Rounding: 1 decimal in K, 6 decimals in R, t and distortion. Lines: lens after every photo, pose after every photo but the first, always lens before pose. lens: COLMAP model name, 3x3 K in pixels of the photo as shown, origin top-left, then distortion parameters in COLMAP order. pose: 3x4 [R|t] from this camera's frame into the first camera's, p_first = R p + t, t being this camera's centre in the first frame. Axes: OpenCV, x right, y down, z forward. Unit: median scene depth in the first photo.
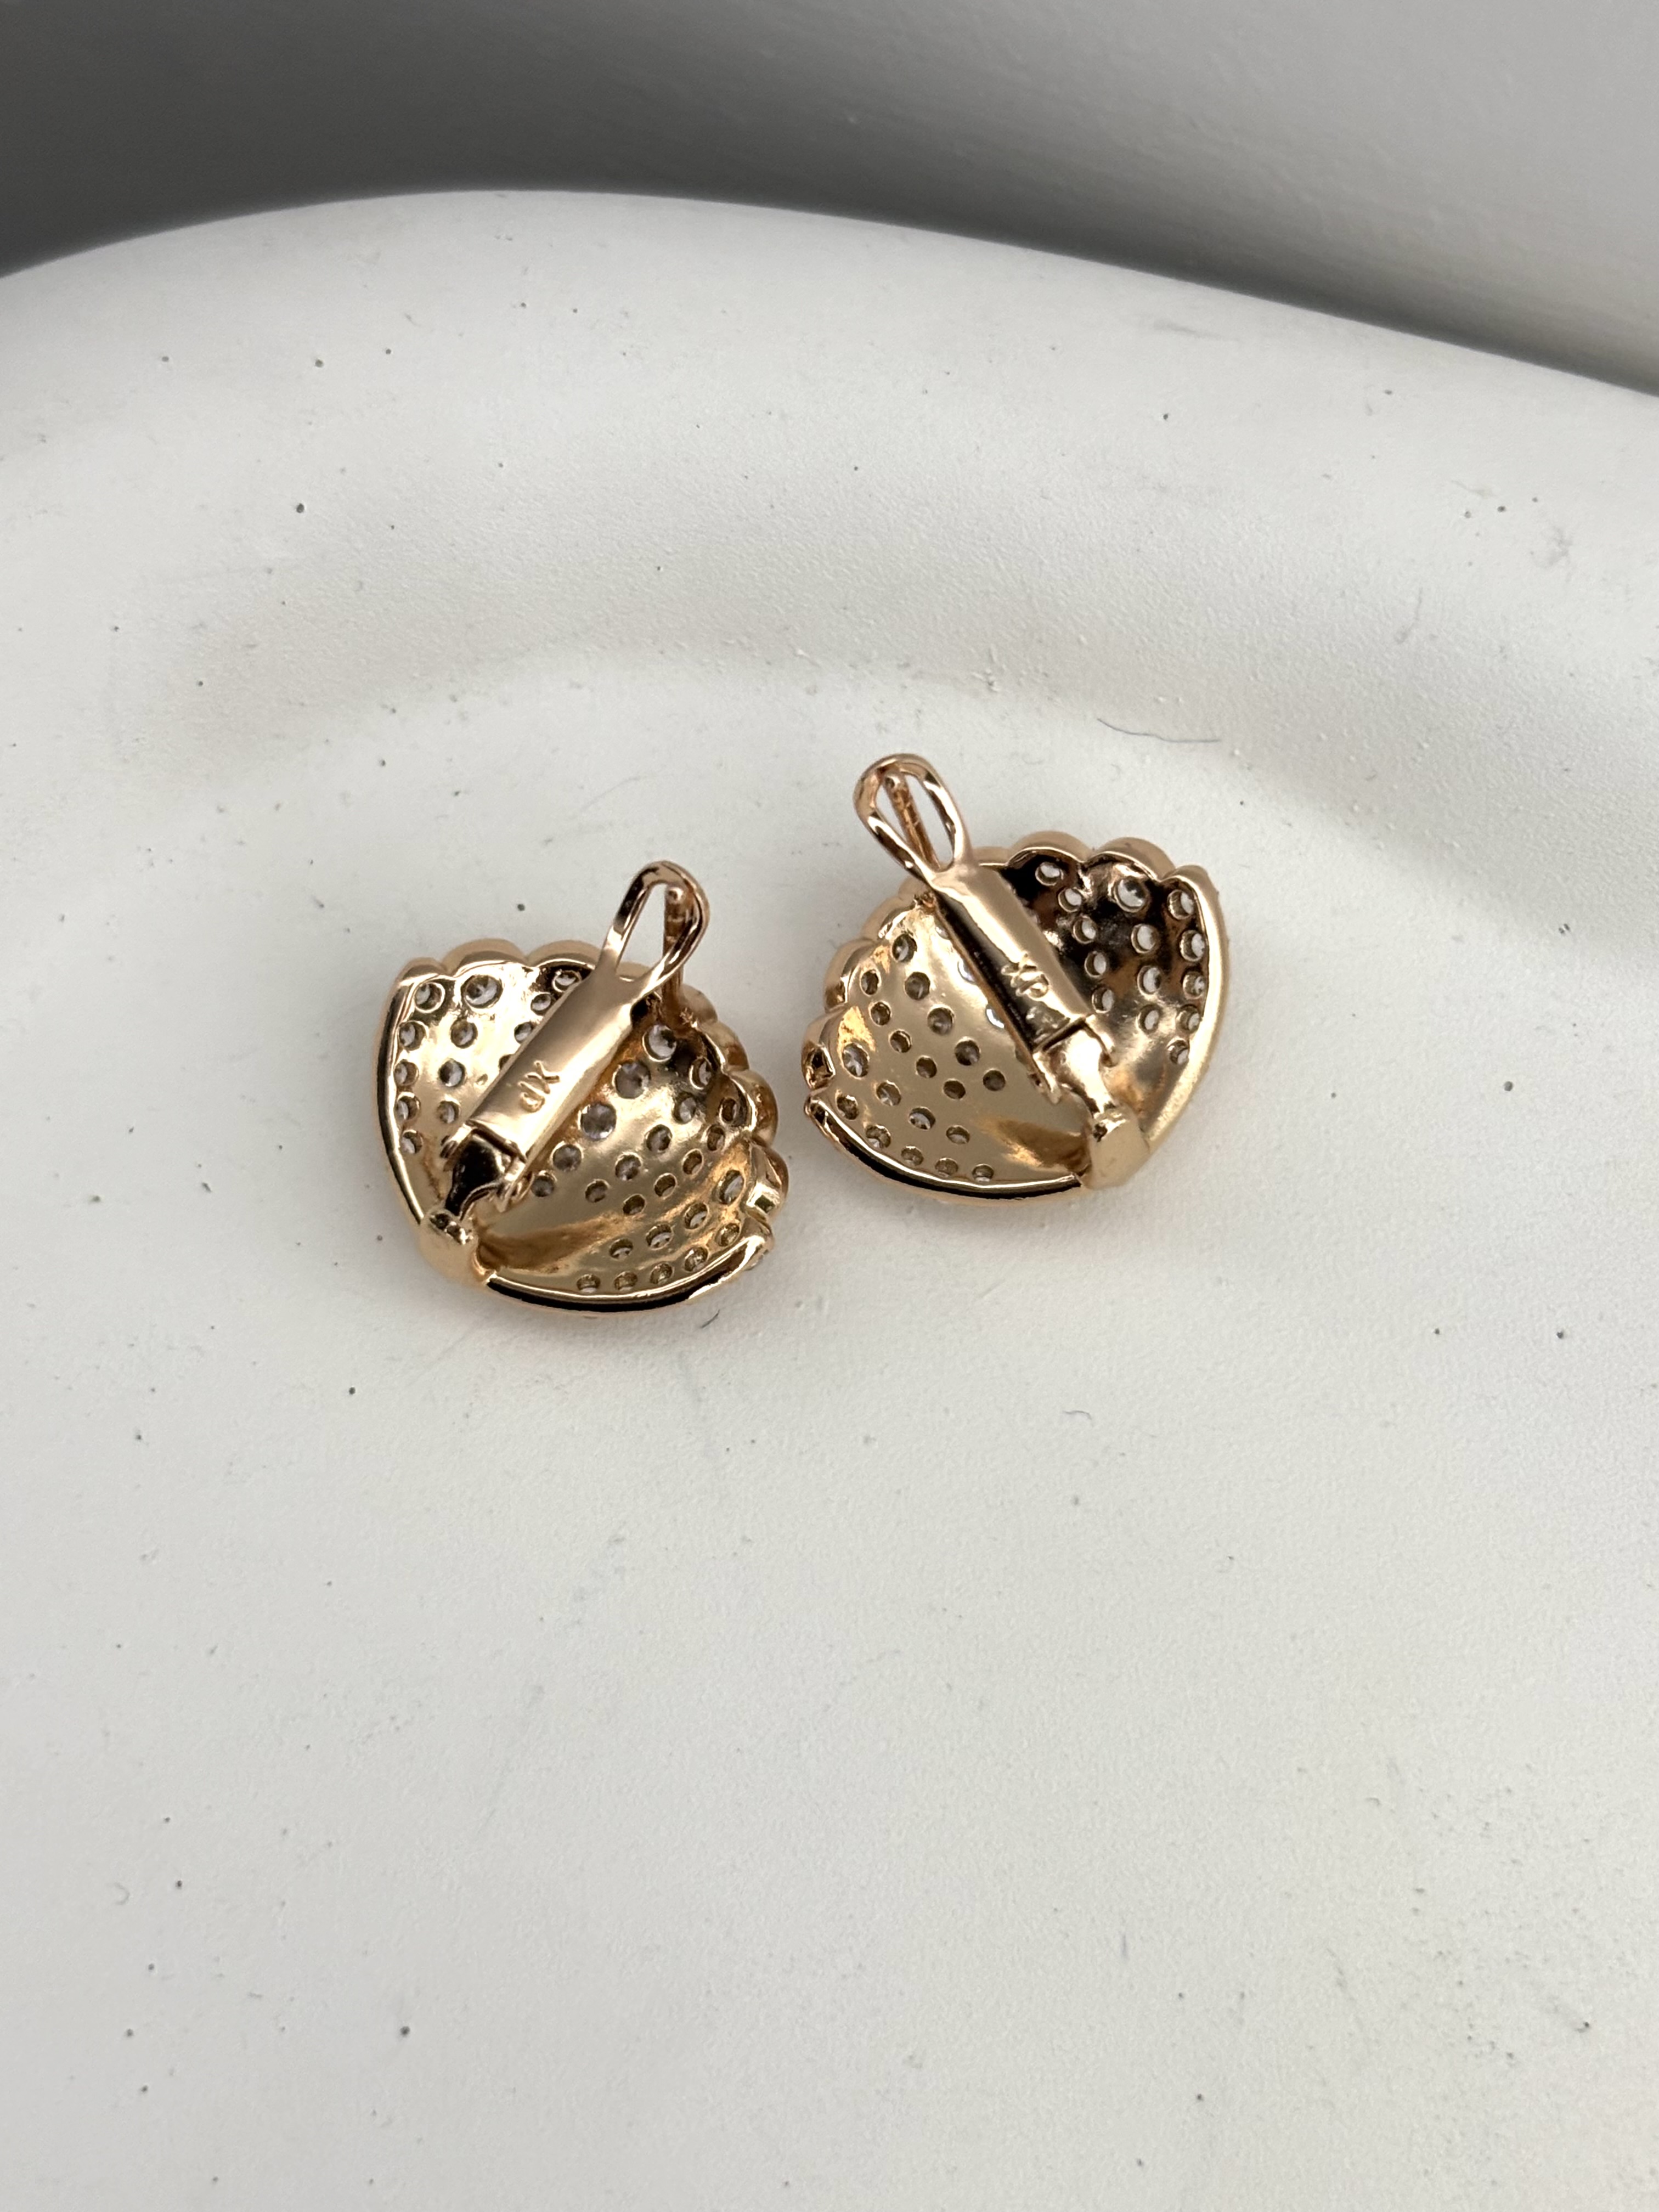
lens RADIAL K [[3840.9, 0, 819.8], [0, 3840.9, 1162.3], [0, 0, 1]] dist [0.268538, -1.573125]
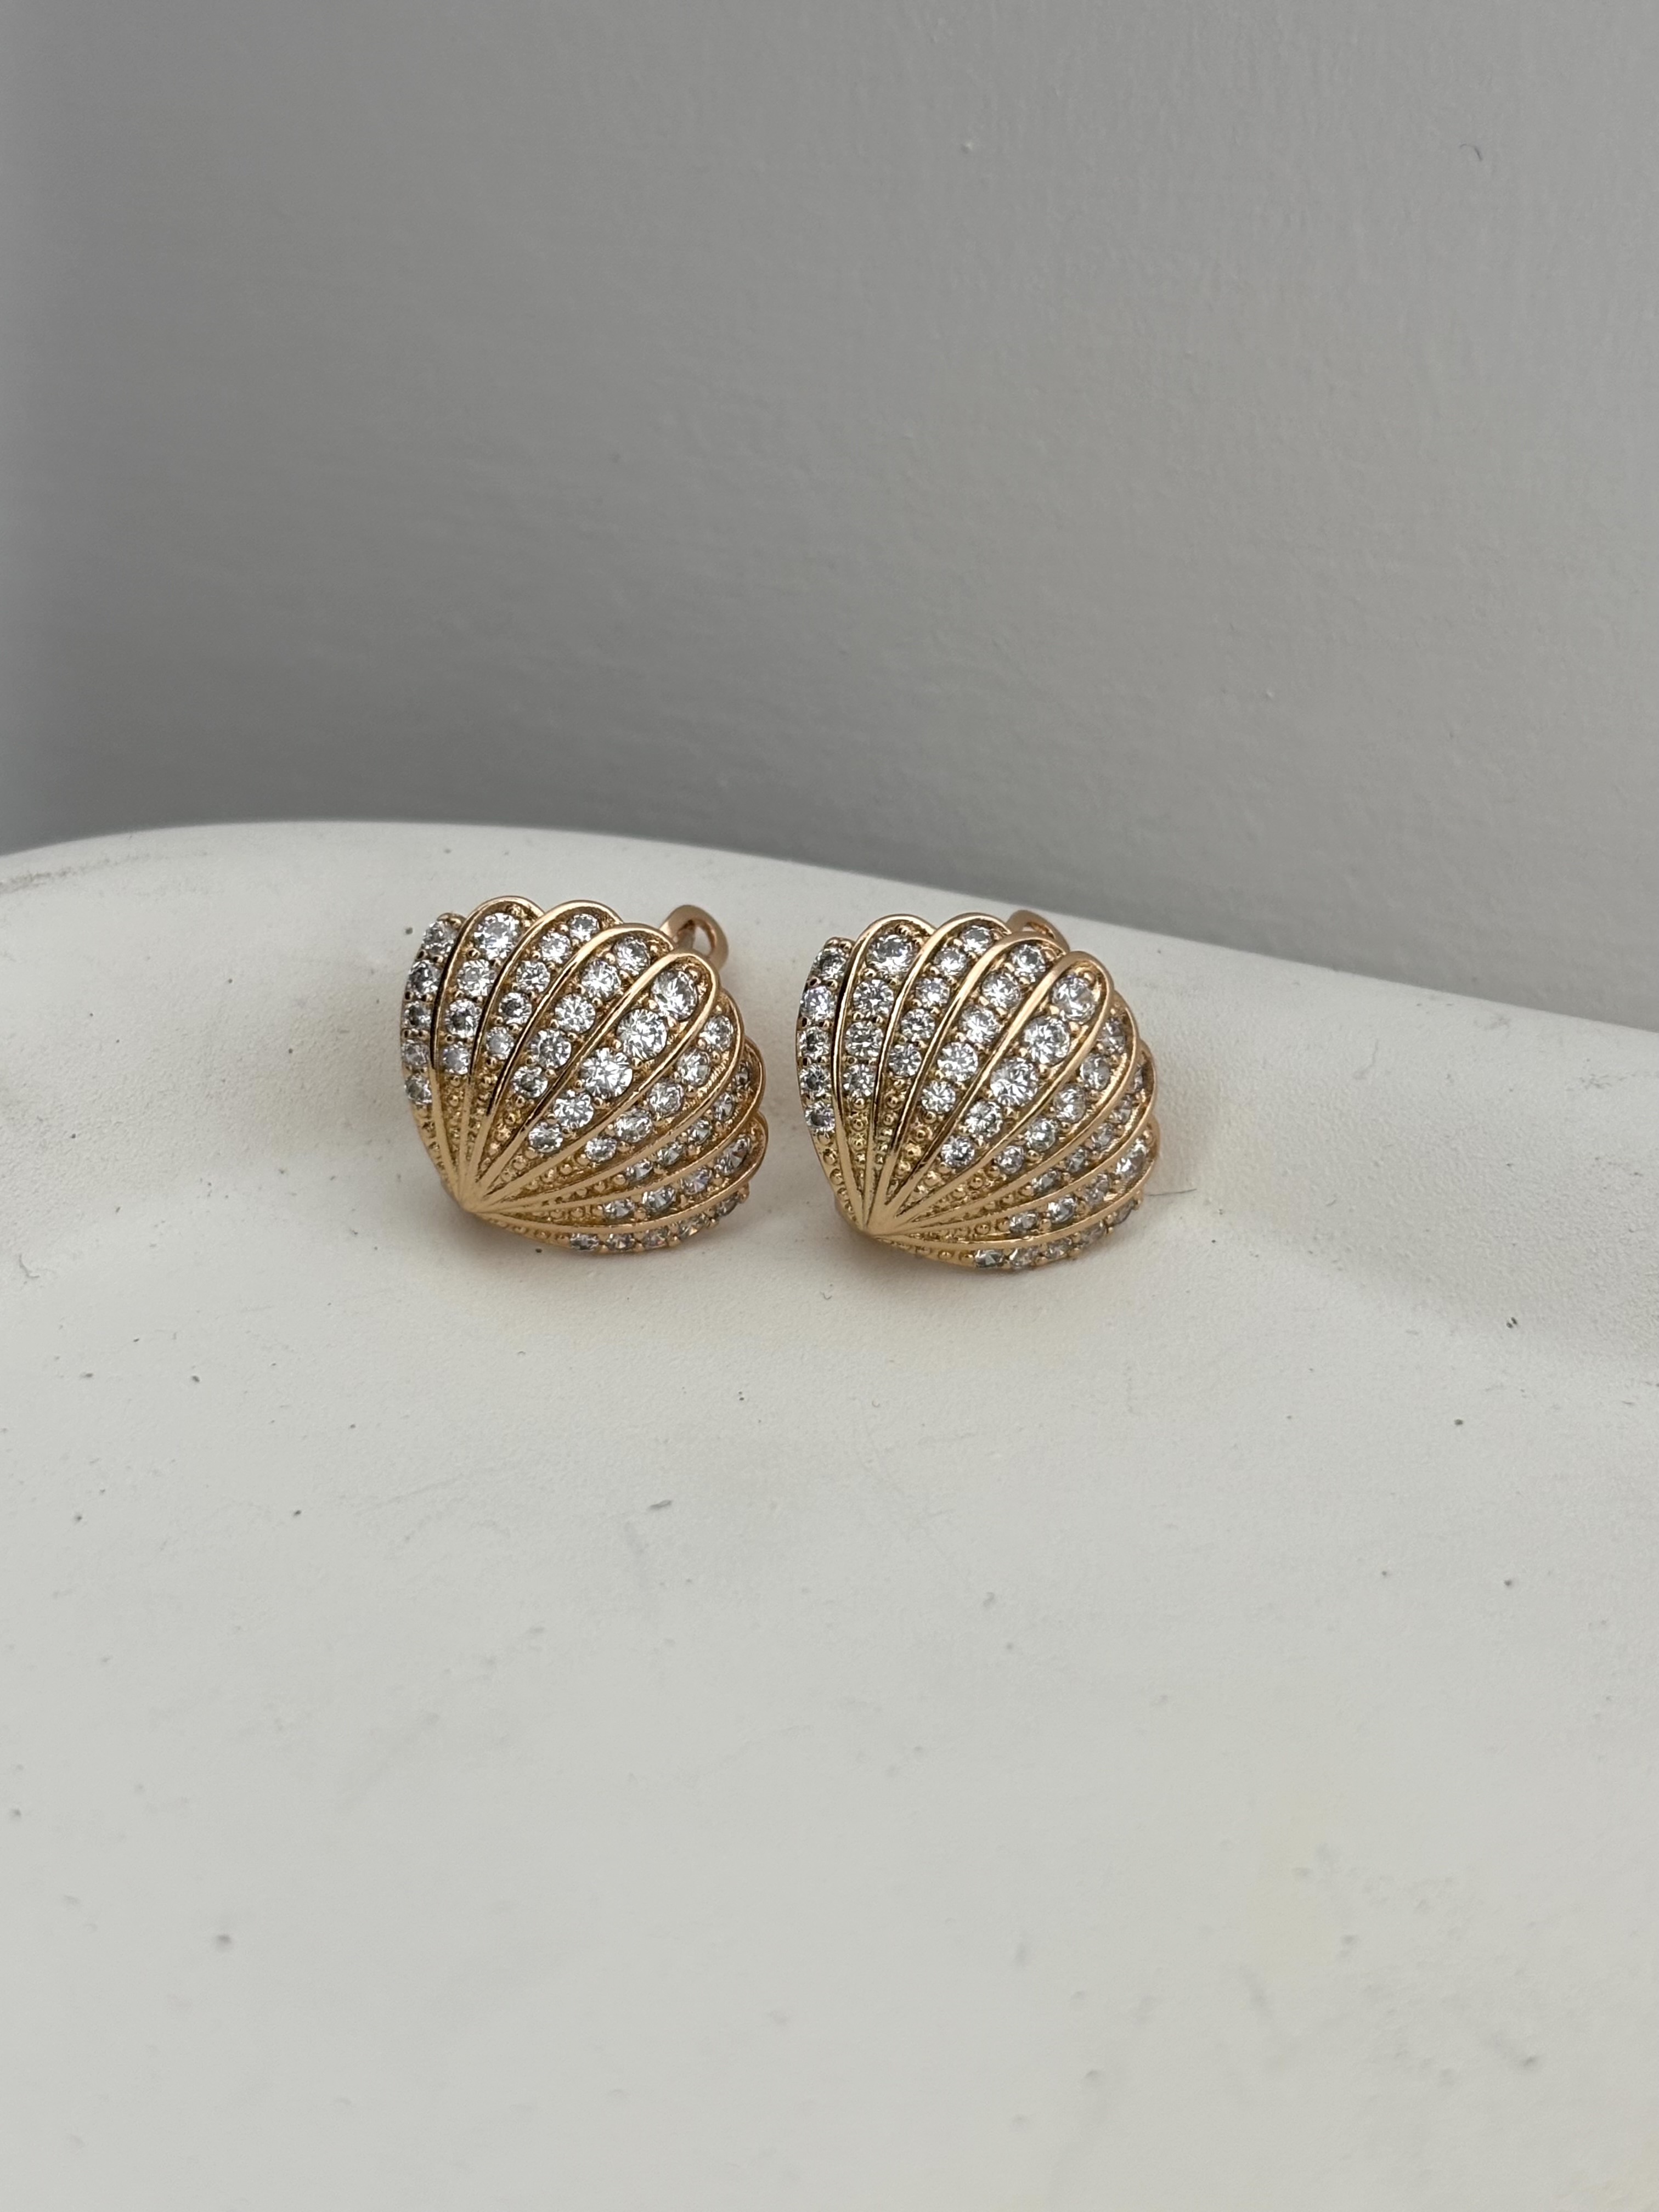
lens RADIAL K [[3840.9, 0, 819.8], [0, 3840.9, 1162.3], [0, 0, 1]] dist [0.268538, -1.573125]
pose [[0.993506, 0.094336, -0.063609, 0.067645], [-0.112586, 0.734391, -0.669324, 0.640224], [-0.016427, 0.672139, 0.740243, 0.191182]]
